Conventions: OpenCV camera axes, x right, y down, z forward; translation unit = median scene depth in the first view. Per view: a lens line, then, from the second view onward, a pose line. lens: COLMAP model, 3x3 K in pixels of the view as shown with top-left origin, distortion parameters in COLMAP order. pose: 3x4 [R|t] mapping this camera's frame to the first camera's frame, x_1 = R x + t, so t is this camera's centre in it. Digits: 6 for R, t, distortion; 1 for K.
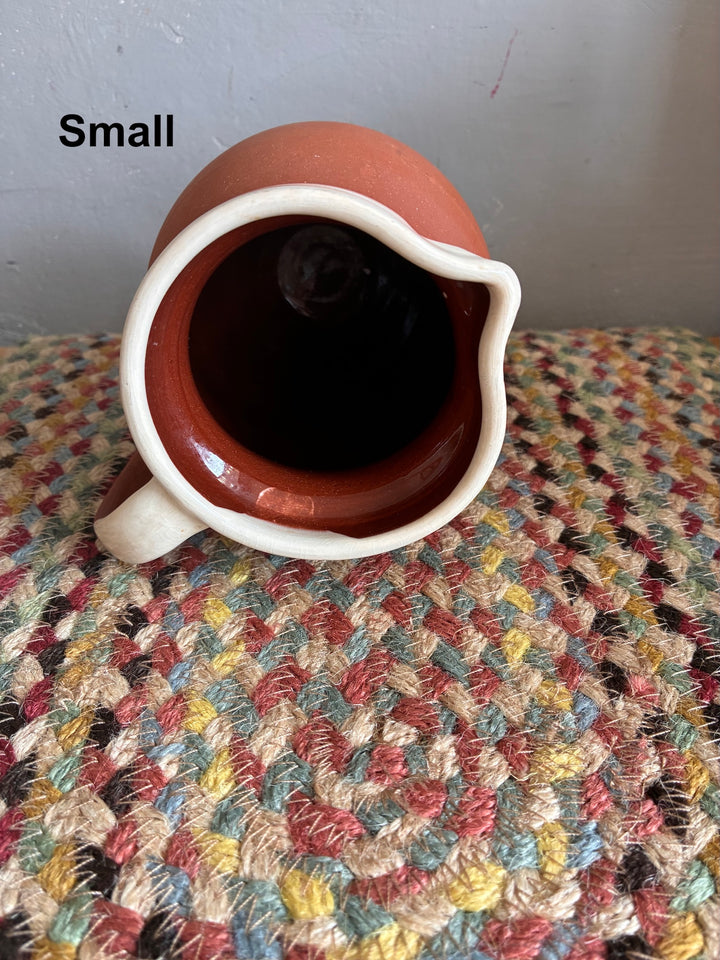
lens RADIAL K [[740.8, 0, 356.7], [0, 740.8, 490.0], [0, 0, 1]] dist [0.022973, -0.058257]
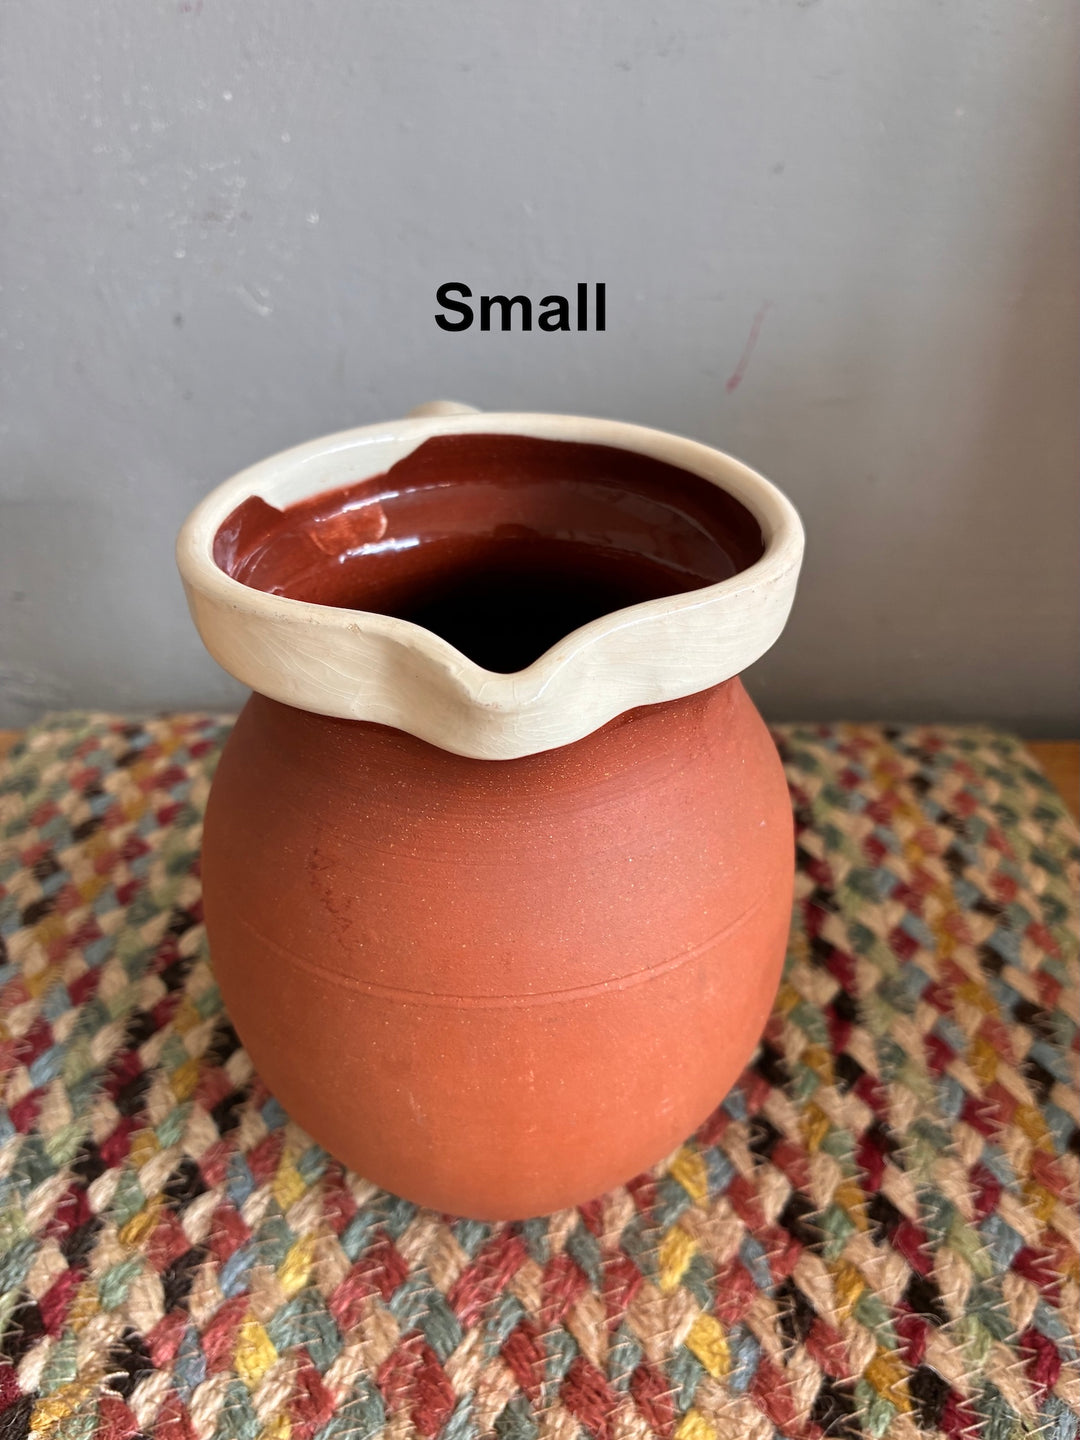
lens RADIAL K [[1111.1, 0, 526.4], [0, 1111.1, 736.1], [0, 0, 1]] dist [0.022973, -0.058257]
pose [[0.998997, 0.035992, -0.026638, 0.064483], [-0.035696, 0.999297, 0.011480, -0.416399], [0.027032, -0.010518, 0.999579, 0.004482]]
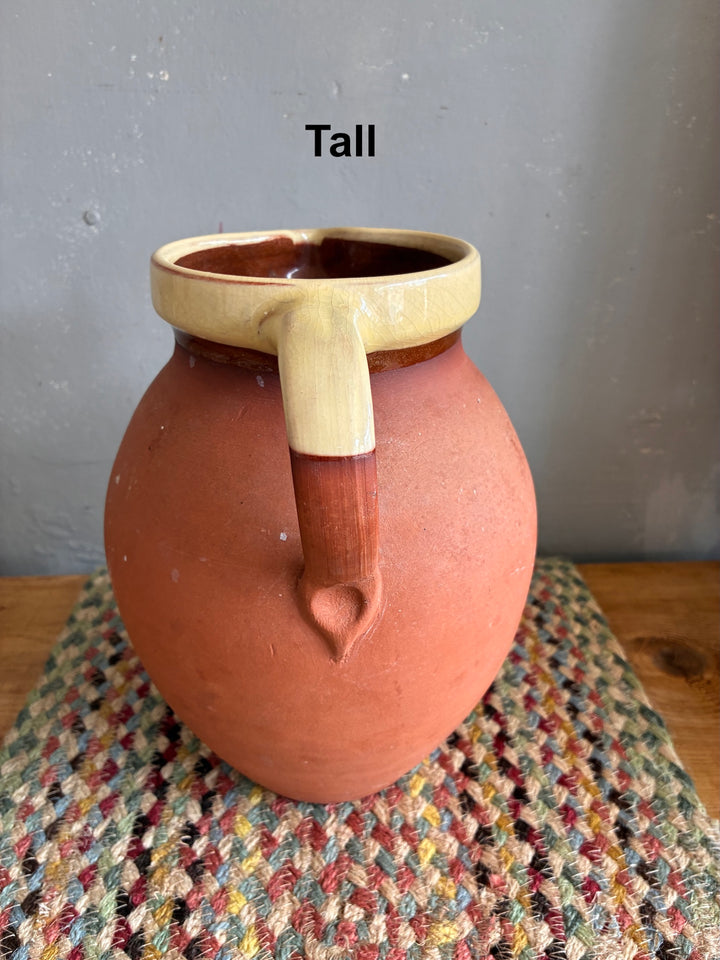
lens RADIAL K [[740.8, 0, 353.5], [0, 740.8, 477.1], [0, 0, 1]] dist [0.022973, -0.058257]
pose [[0.999694, 0.005567, 0.024098, 0.008326], [-0.002121, 0.990051, -0.140696, -0.360498], [-0.024642, 0.140602, 0.989760, -0.702260]]
